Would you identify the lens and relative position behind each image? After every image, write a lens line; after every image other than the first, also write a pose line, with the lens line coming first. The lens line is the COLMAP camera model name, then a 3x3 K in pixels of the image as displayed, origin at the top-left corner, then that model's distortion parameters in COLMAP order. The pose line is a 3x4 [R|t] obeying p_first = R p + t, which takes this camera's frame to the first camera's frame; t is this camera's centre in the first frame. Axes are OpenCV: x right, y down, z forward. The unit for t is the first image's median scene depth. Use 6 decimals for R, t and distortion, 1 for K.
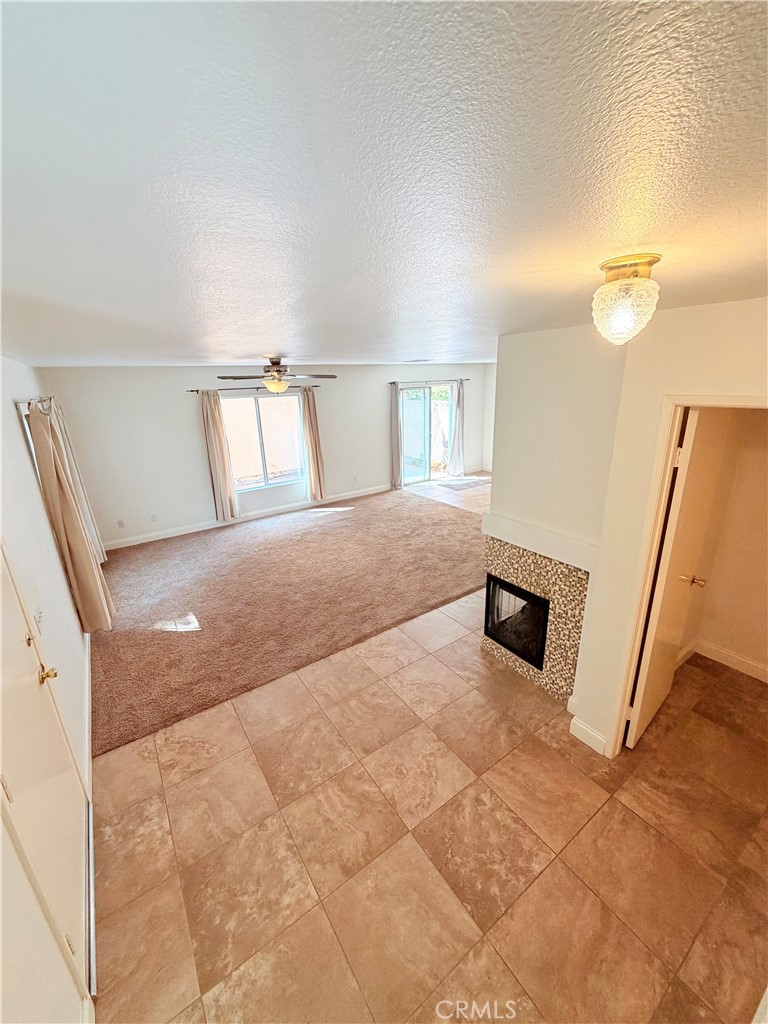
lens RADIAL K [[407.8, 0, 384.5], [0, 407.8, 514.1], [0, 0, 1]] dist [0.001094, -0.000110]
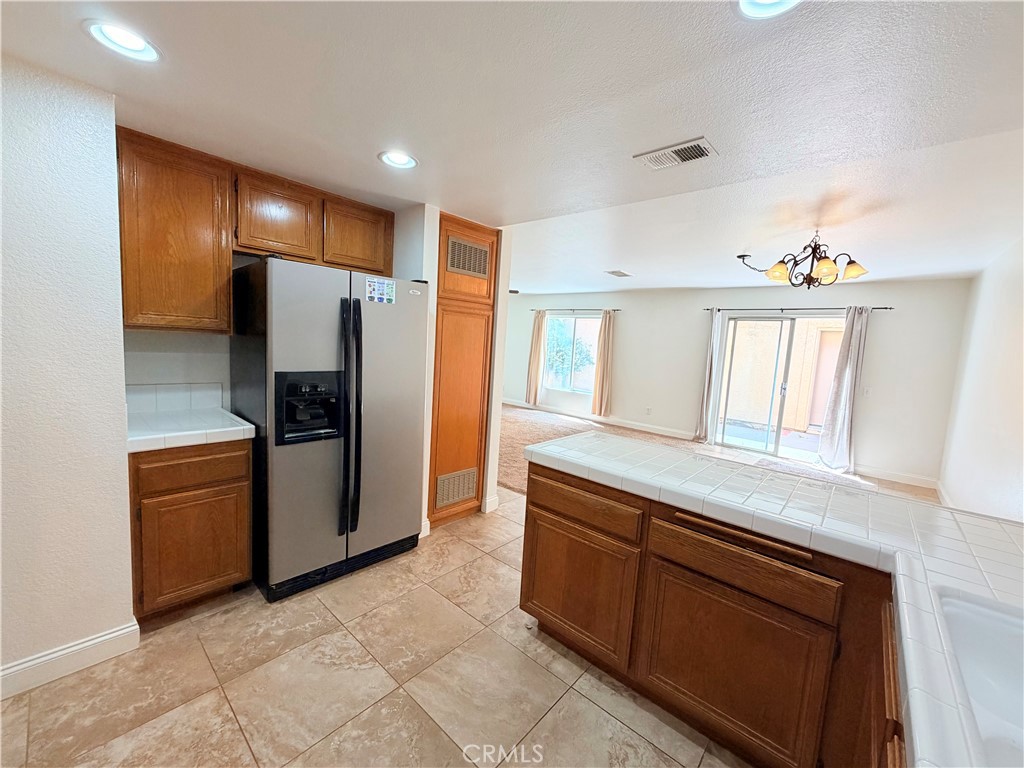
lens RADIAL K [[407.8, 0, 510.1], [0, 407.8, 383.0], [0, 0, 1]] dist [0.001094, -0.000110]
pose [[0.225973, 0.144929, -0.963292, 1.091467], [-0.374312, 0.925872, 0.051491, -0.114843], [0.899348, 0.348937, 0.263470, 0.709307]]
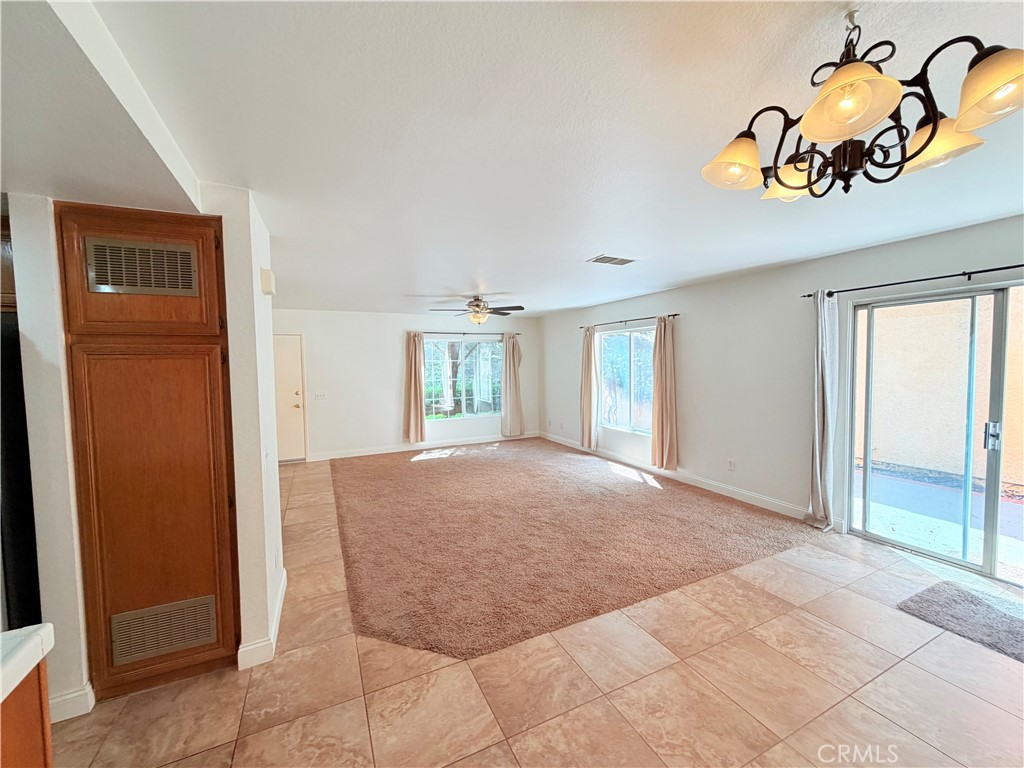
lens RADIAL K [[407.8, 0, 506.9], [0, 407.8, 386.4], [0, 0, 1]] dist [0.001094, -0.000110]
pose [[-0.164057, 0.093262, -0.982032, 0.813609], [-0.293630, 0.945778, 0.138872, -0.271685], [0.941736, 0.311137, -0.127778, 1.129203]]
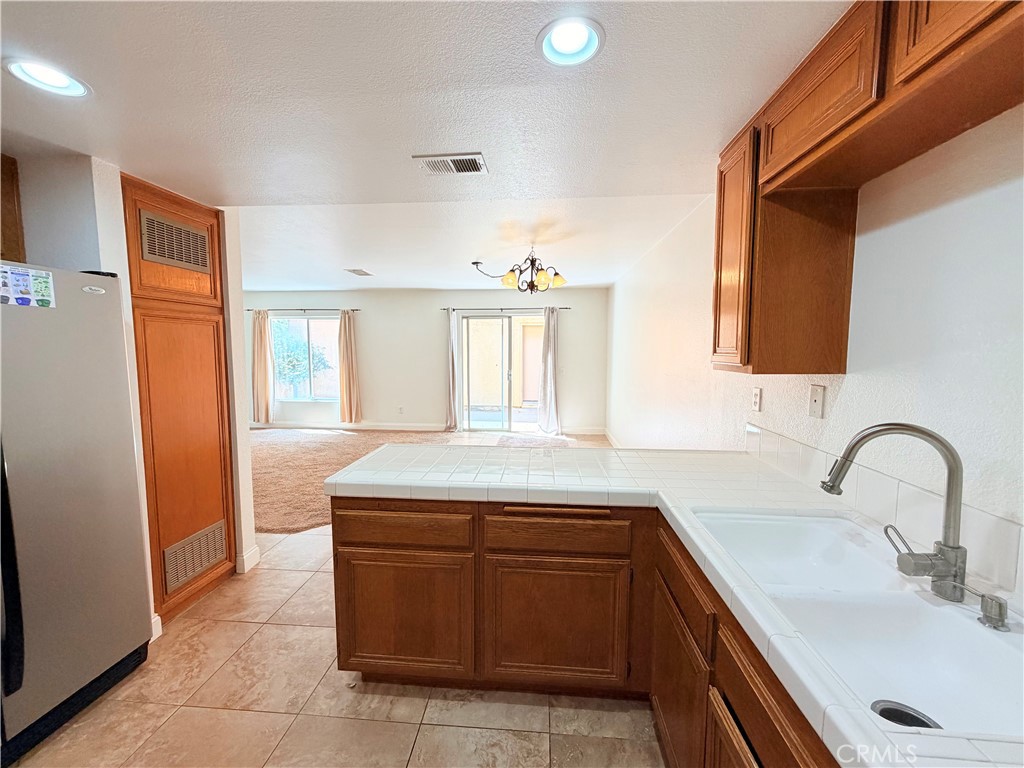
lens RADIAL K [[407.8, 0, 509.7], [0, 407.8, 382.9], [0, 0, 1]] dist [0.001094, -0.000110]
pose [[0.767038, 0.088356, -0.635489, 1.043736], [-0.229151, 0.962872, -0.142712, -0.106378], [0.599285, 0.255089, 0.758807, 0.669618]]
